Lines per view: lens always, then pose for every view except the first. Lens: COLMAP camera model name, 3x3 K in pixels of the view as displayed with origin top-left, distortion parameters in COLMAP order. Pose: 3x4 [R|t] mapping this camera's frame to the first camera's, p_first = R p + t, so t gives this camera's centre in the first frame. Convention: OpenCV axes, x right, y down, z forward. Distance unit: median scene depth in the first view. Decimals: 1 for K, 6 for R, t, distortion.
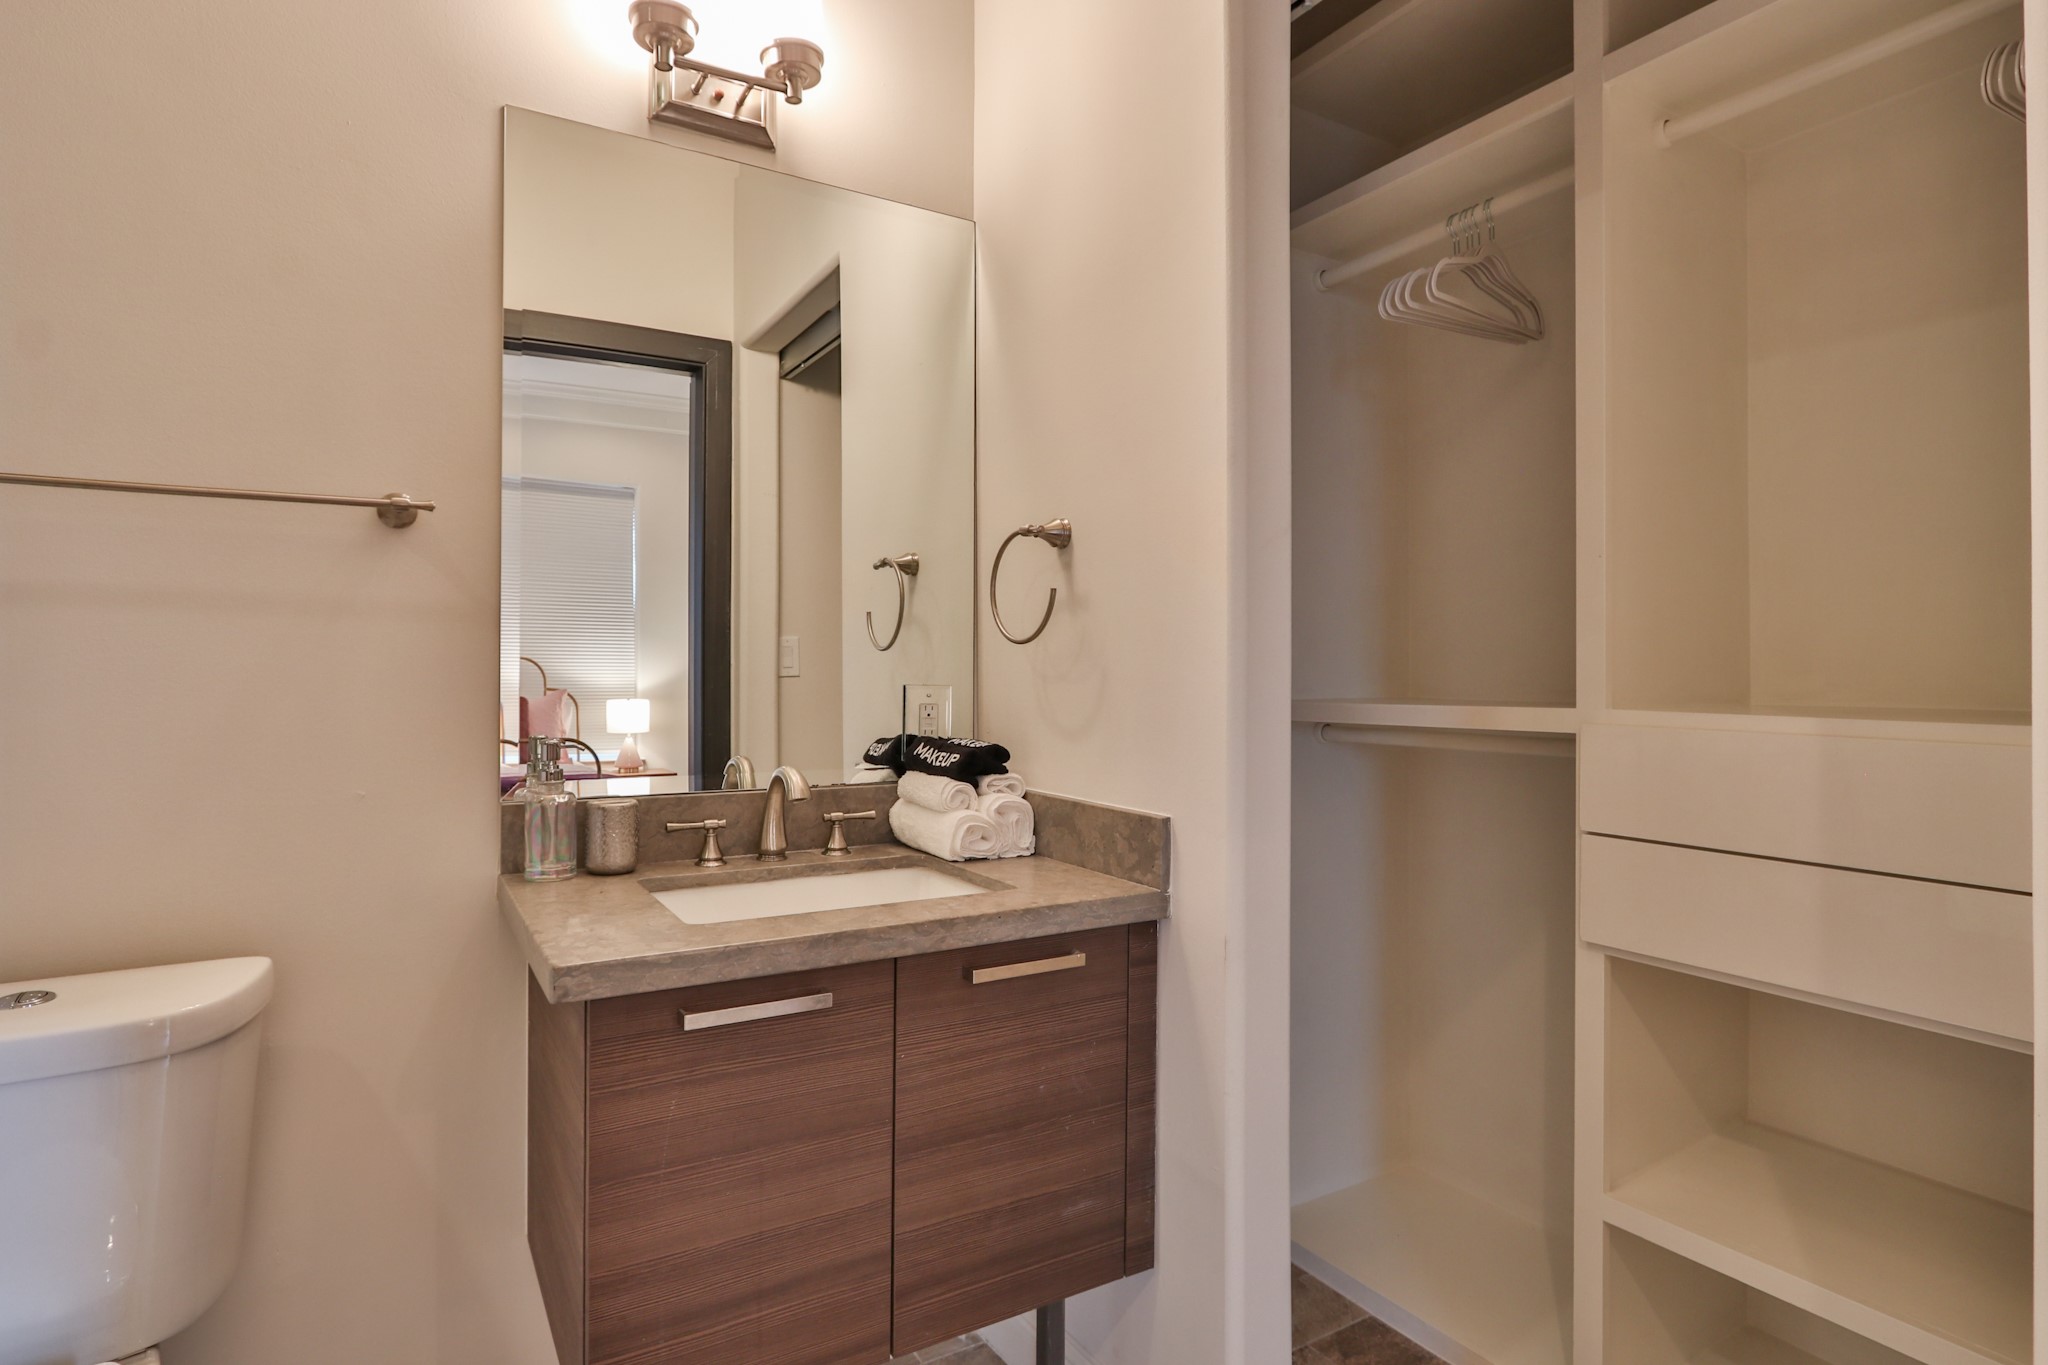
lens RADIAL K [[1071.7, 0, 1016.2], [0, 1071.7, 675.8], [0, 0, 1]] dist [-0.000082, -0.000947]
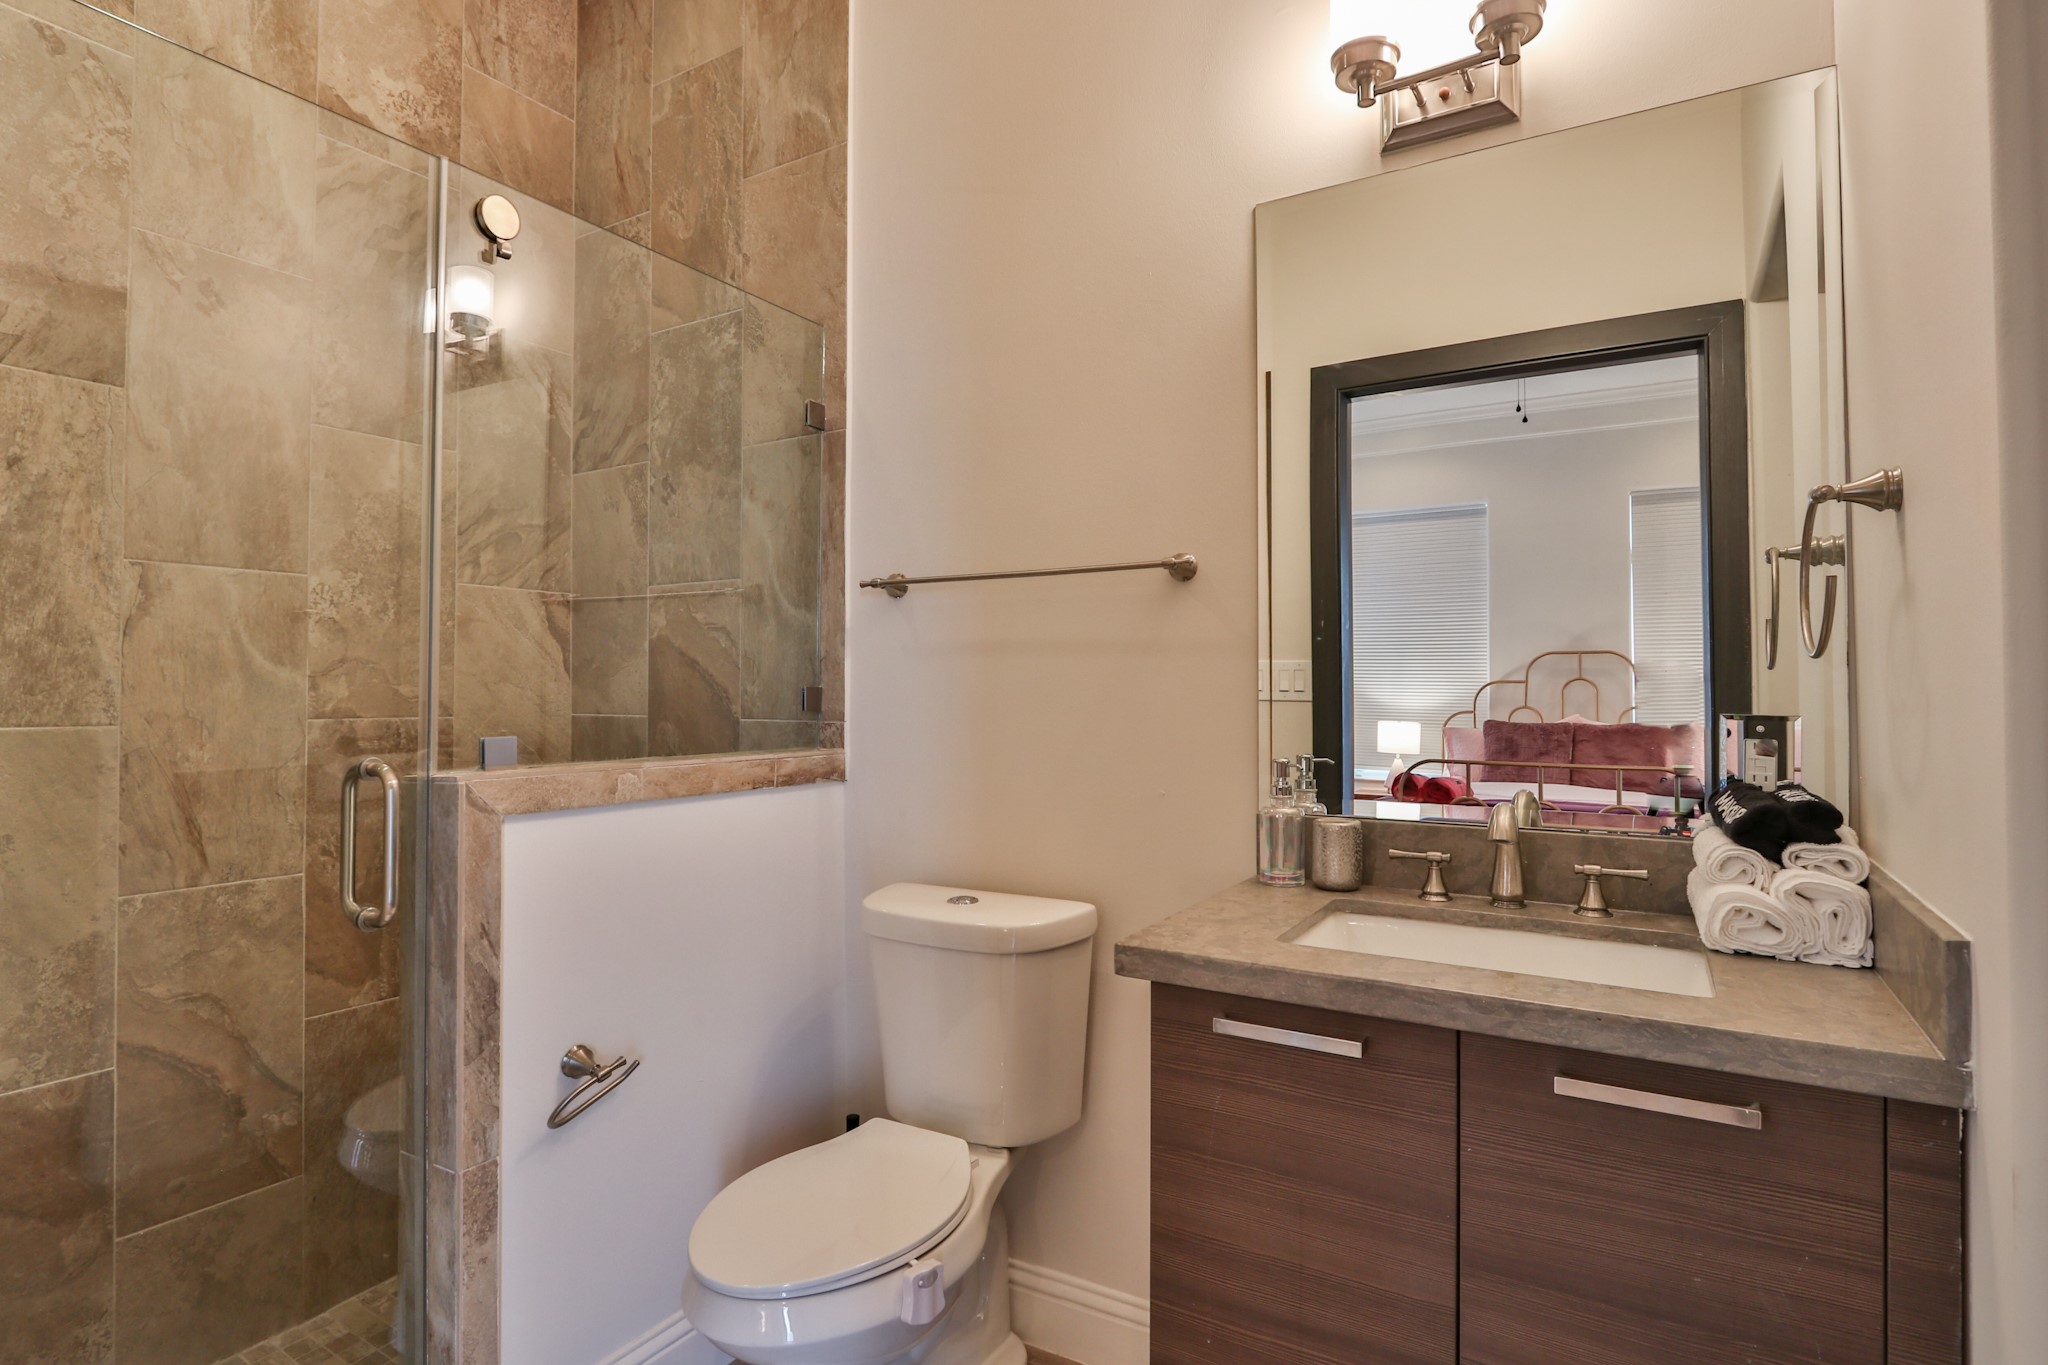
lens RADIAL K [[1071.7, 0, 1012.2], [0, 1071.7, 675.1], [0, 0, 1]] dist [-0.000082, -0.000947]
pose [[0.460841, -0.016638, -0.887327, 0.412107], [-0.003249, 0.999786, -0.020435, -0.002268], [0.887477, 0.012300, 0.460688, 0.238905]]
